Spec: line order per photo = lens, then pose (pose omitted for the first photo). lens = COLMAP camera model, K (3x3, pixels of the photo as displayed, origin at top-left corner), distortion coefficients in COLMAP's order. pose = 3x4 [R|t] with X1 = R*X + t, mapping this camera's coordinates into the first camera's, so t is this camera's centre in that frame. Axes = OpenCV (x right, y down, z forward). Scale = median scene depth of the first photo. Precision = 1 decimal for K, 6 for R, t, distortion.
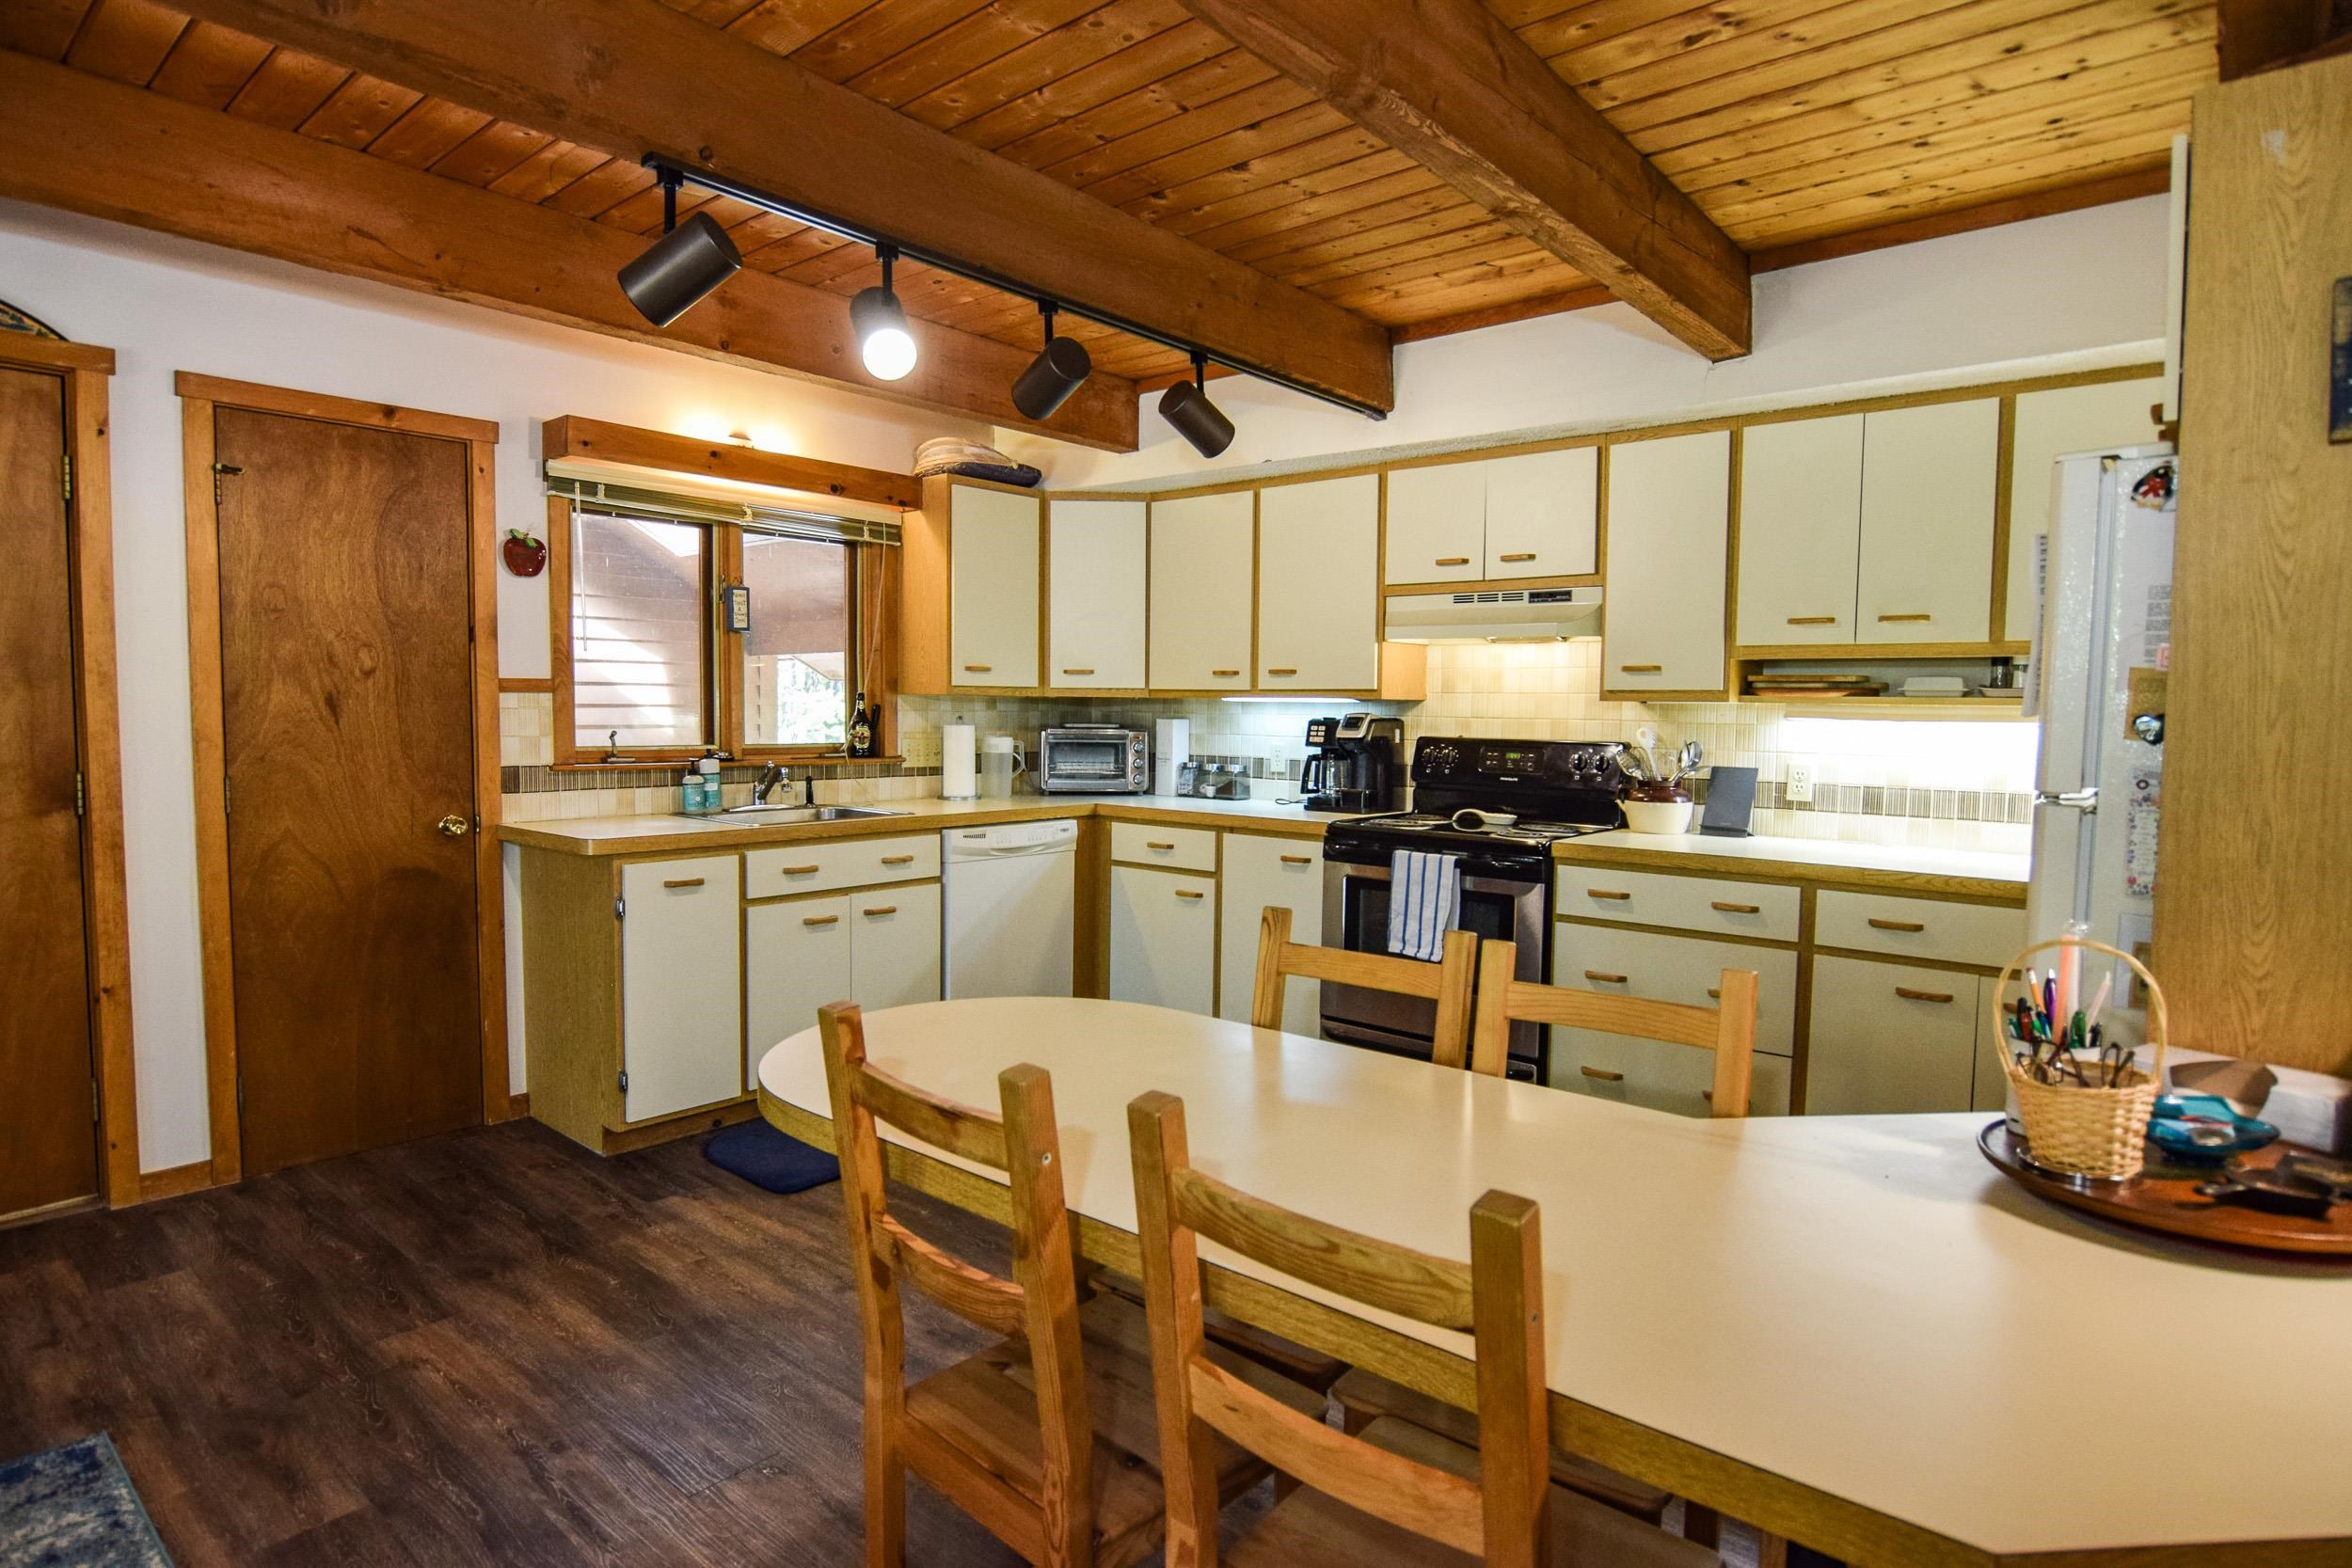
lens RADIAL K [[1261.1, 0, 1167.5], [0, 1261.1, 786.3], [0, 0, 1]] dist [-0.024678, 0.005118]
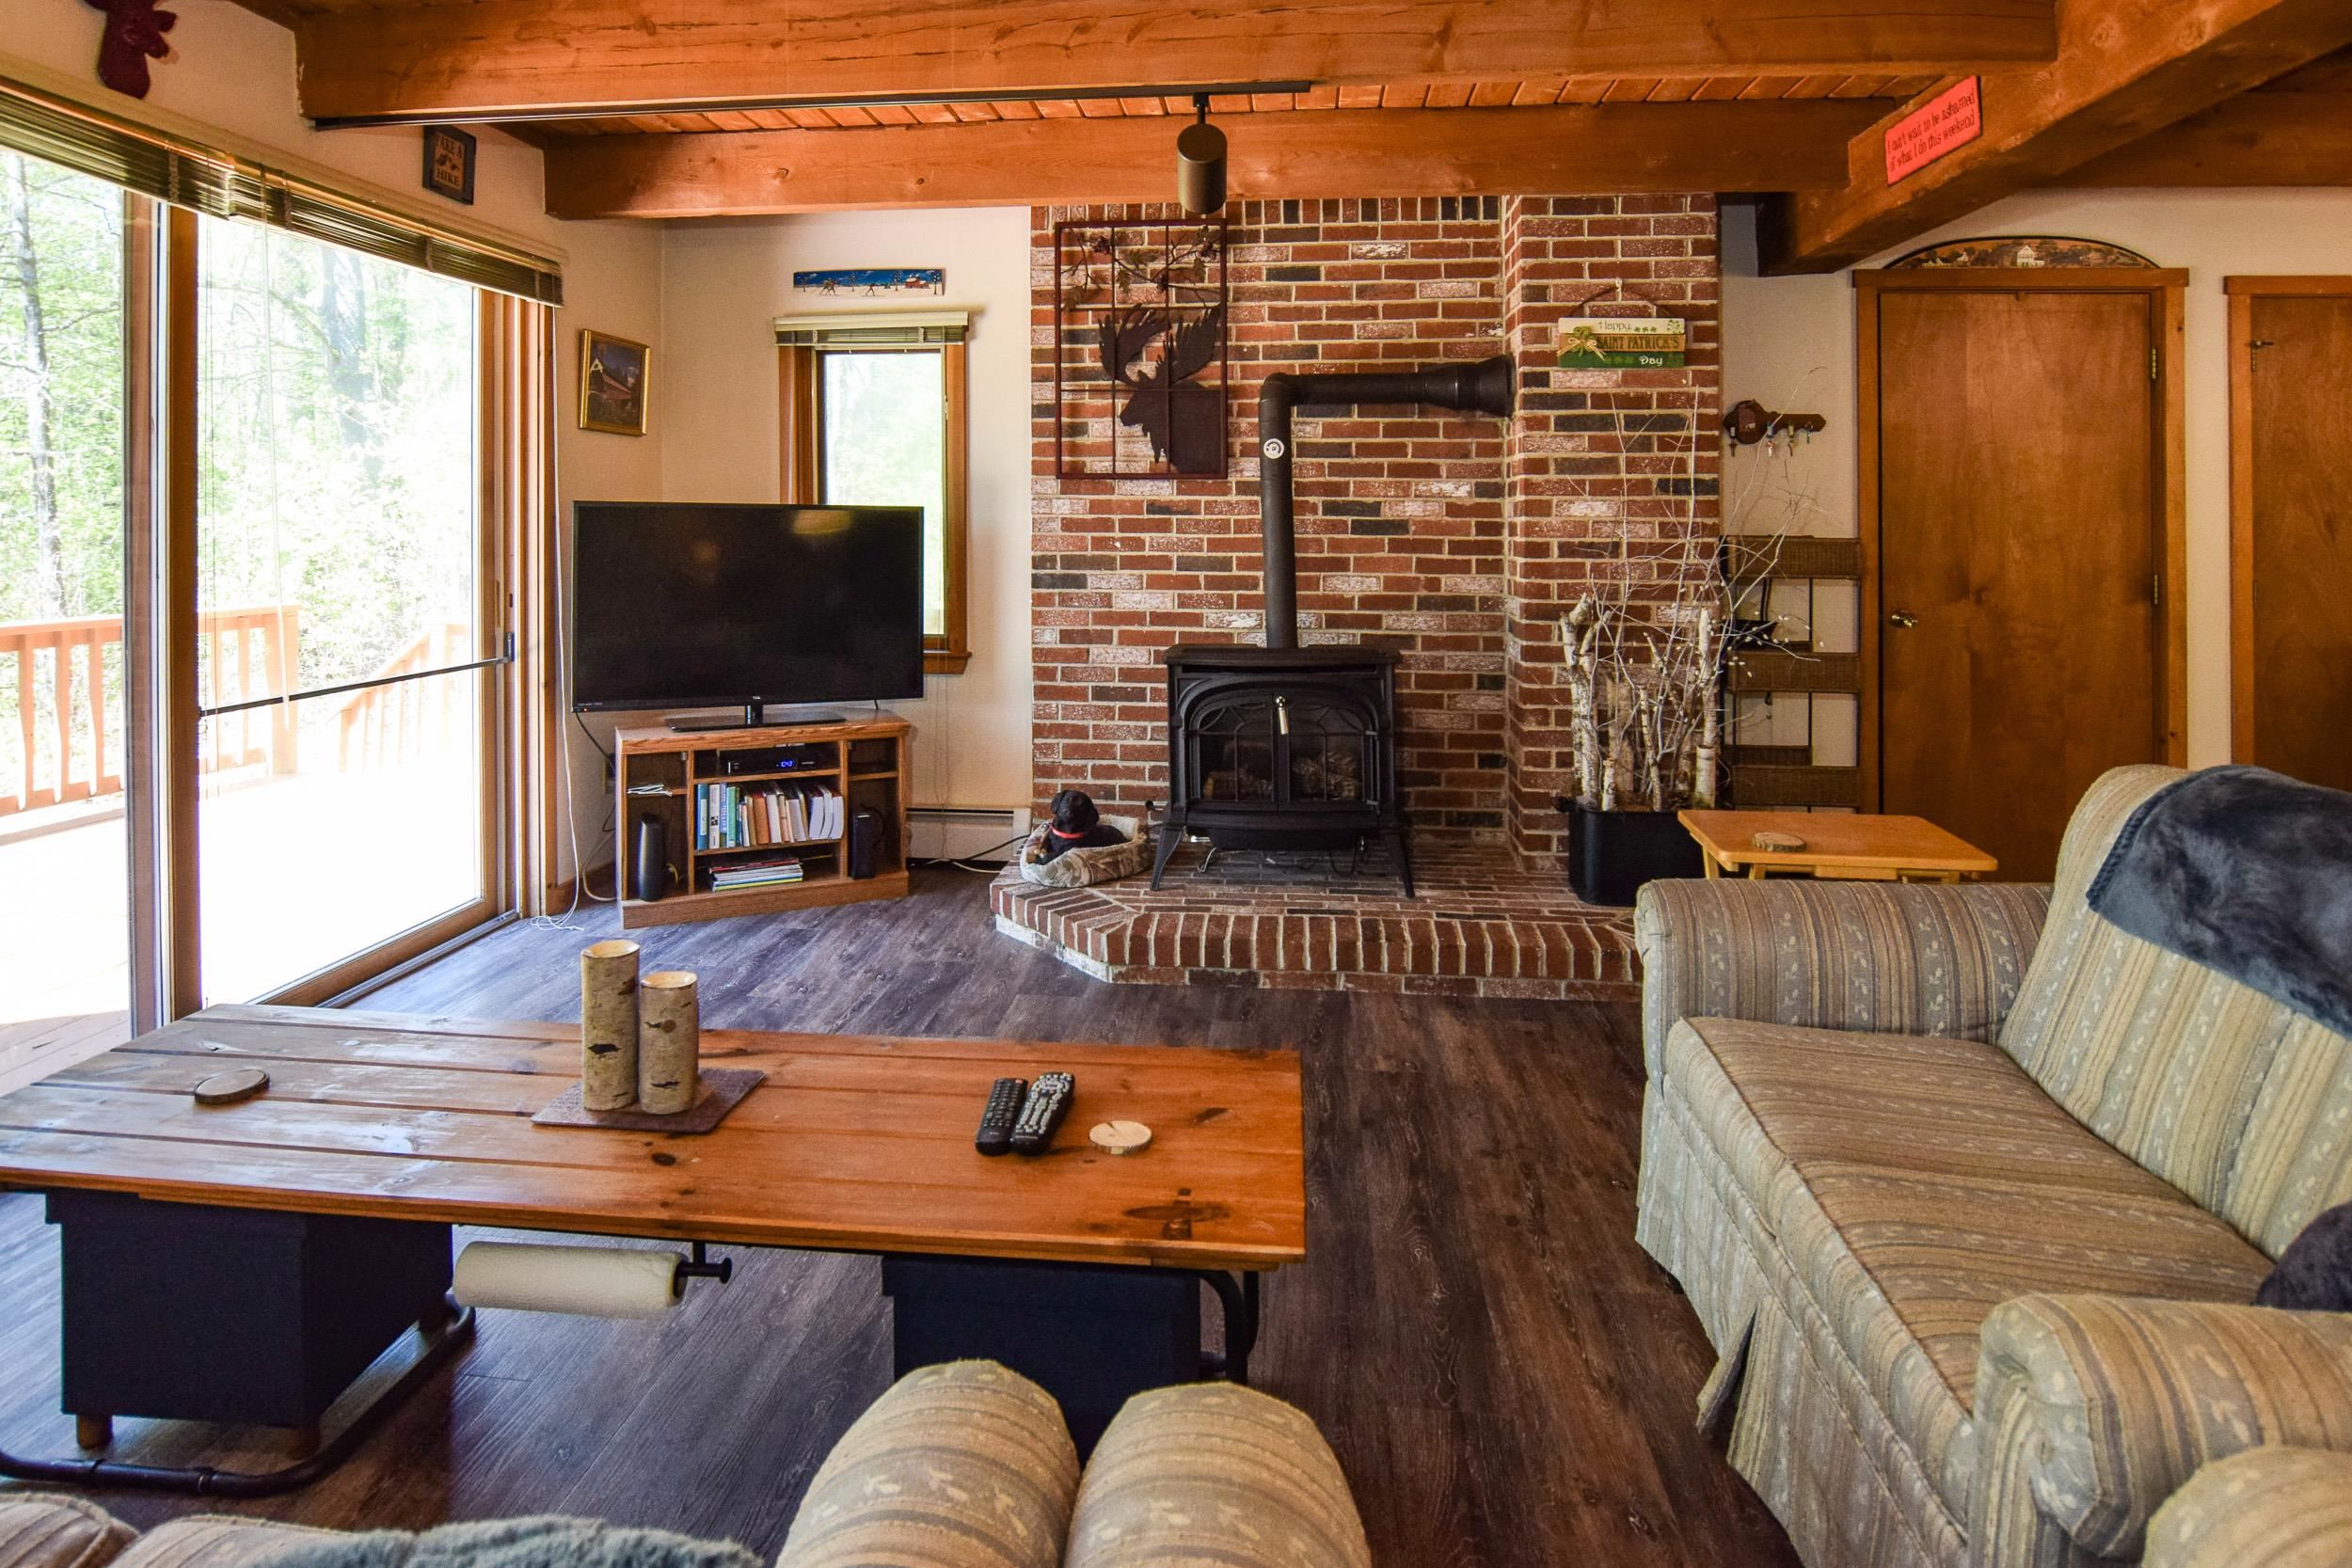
lens RADIAL K [[1261.1, 0, 1165.0], [0, 1261.1, 504.5], [0, 0, 1]] dist [-0.024678, 0.005118]
pose [[0.568371, -0.015845, -0.822620, -0.267869], [-0.051556, 0.997164, -0.054829, 0.034646], [0.821155, 0.073574, 0.565942, -0.529433]]
